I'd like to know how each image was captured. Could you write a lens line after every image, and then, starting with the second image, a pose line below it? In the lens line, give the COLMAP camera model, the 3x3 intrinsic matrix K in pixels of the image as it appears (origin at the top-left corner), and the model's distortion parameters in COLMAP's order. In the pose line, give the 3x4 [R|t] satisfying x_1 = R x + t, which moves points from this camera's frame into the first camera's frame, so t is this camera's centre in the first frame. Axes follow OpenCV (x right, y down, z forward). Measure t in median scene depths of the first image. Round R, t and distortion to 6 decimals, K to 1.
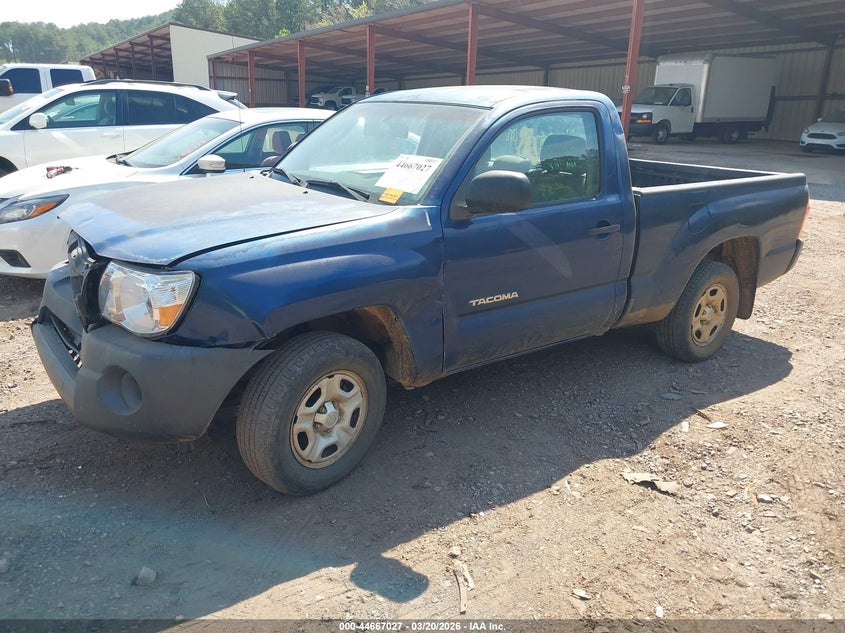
lens RADIAL K [[649.5, 0, 422.5], [0, 649.5, 316.5], [0, 0, 1]] dist [0.002510, -0.007328]
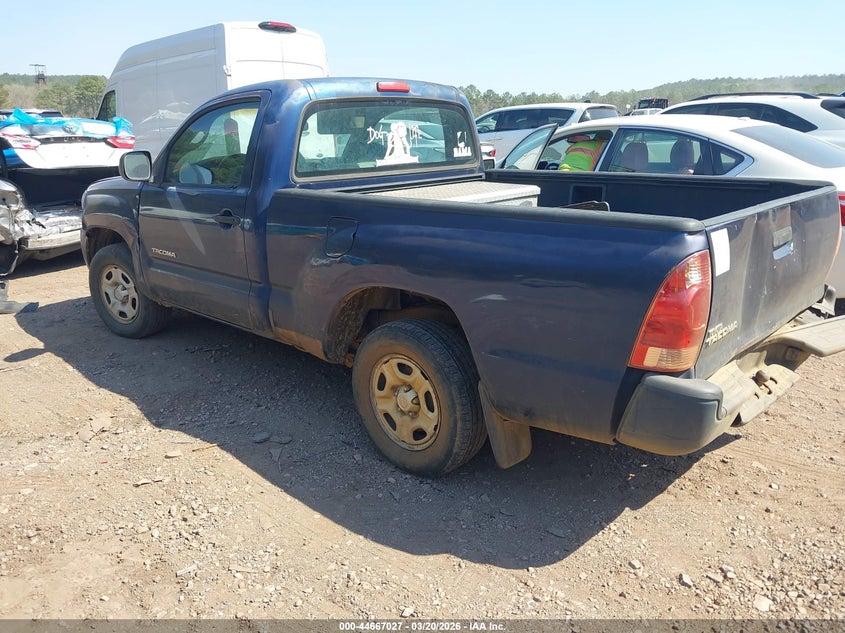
lens RADIAL K [[649.5, 0, 422.5], [0, 649.5, 316.5], [0, 0, 1]] dist [0.002510, -0.007328]
pose [[0.190416, 0.244596, -0.950744, 1.047057], [-0.279046, 0.942001, 0.186459, -0.210106], [0.941209, 0.229797, 0.247626, 0.840564]]
